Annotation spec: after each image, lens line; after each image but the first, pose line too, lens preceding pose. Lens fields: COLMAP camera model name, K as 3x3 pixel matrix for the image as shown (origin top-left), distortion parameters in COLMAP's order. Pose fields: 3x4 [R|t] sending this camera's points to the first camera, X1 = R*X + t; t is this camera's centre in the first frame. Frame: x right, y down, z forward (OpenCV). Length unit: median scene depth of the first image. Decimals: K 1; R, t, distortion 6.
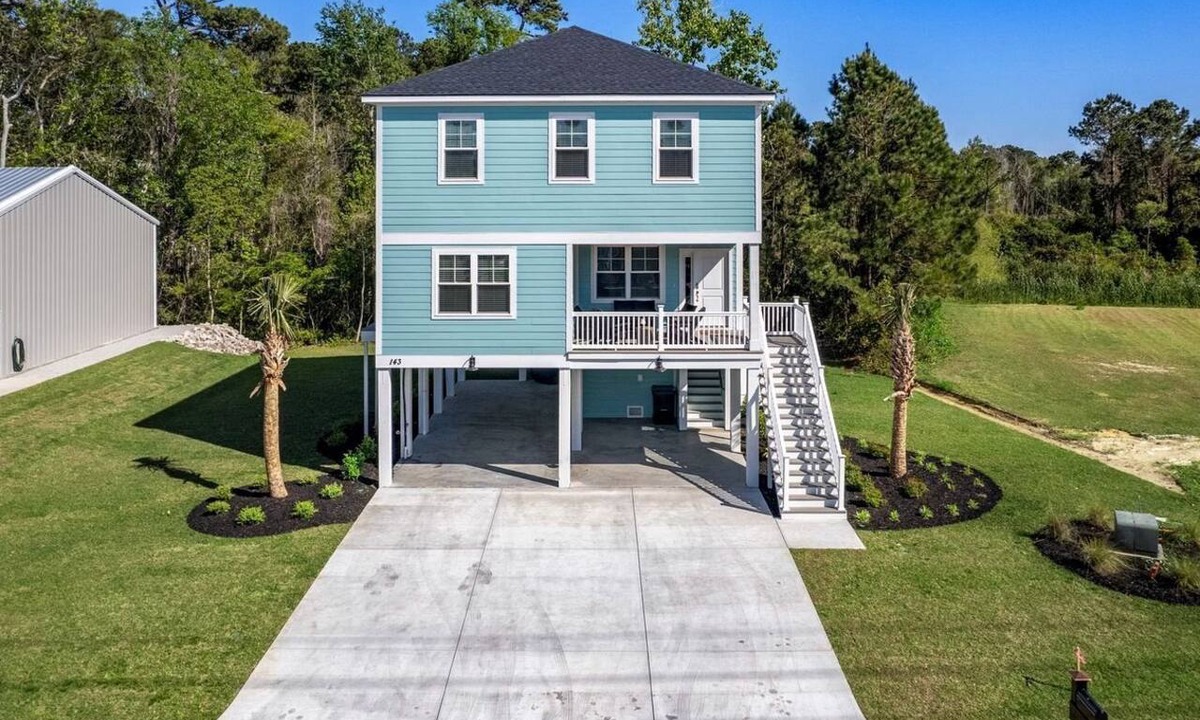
lens RADIAL K [[693.9, 0, 602.0], [0, 693.9, 360.0], [0, 0, 1]] dist [-0.009200, -0.001046]
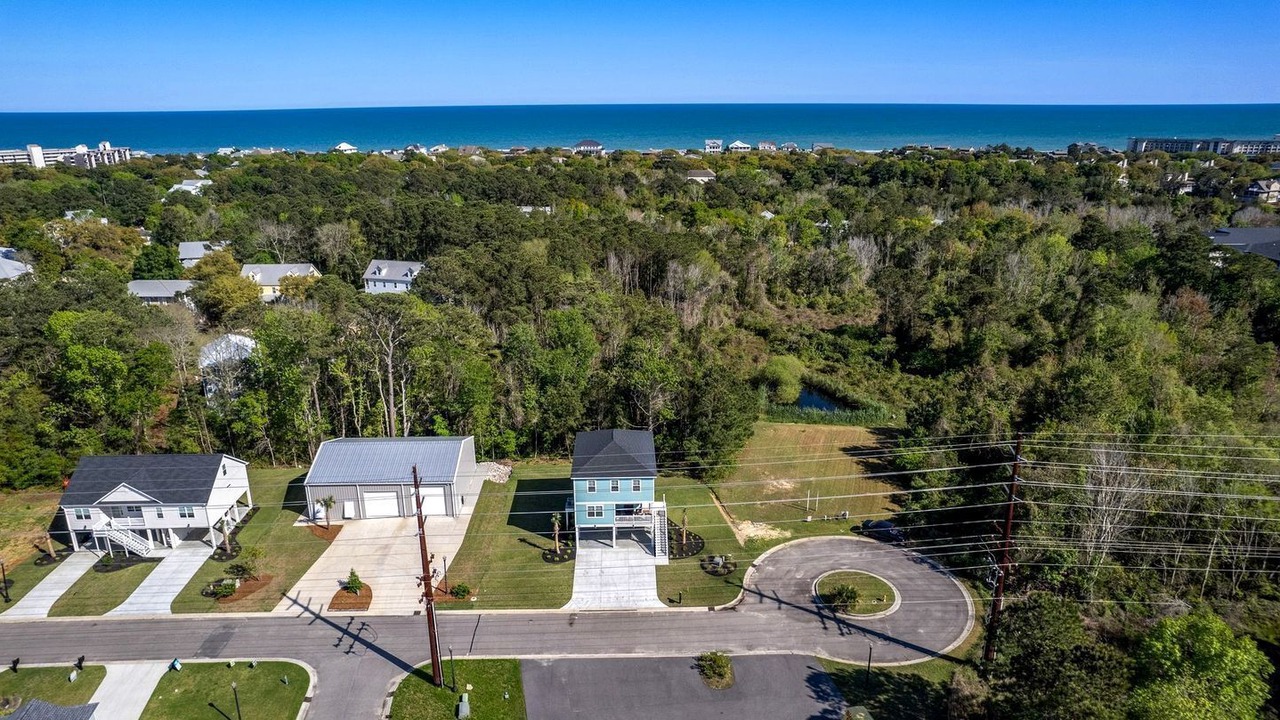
lens RADIAL K [[815.5, 0, 644.2], [0, 815.5, 359.7], [0, 0, 1]] dist [-0.000228, -0.000923]
pose [[0.999563, -0.013810, 0.026136, 0.024805], [0.004918, 0.949532, 0.313631, -2.906922], [-0.029148, -0.313365, 0.949185, -4.091871]]
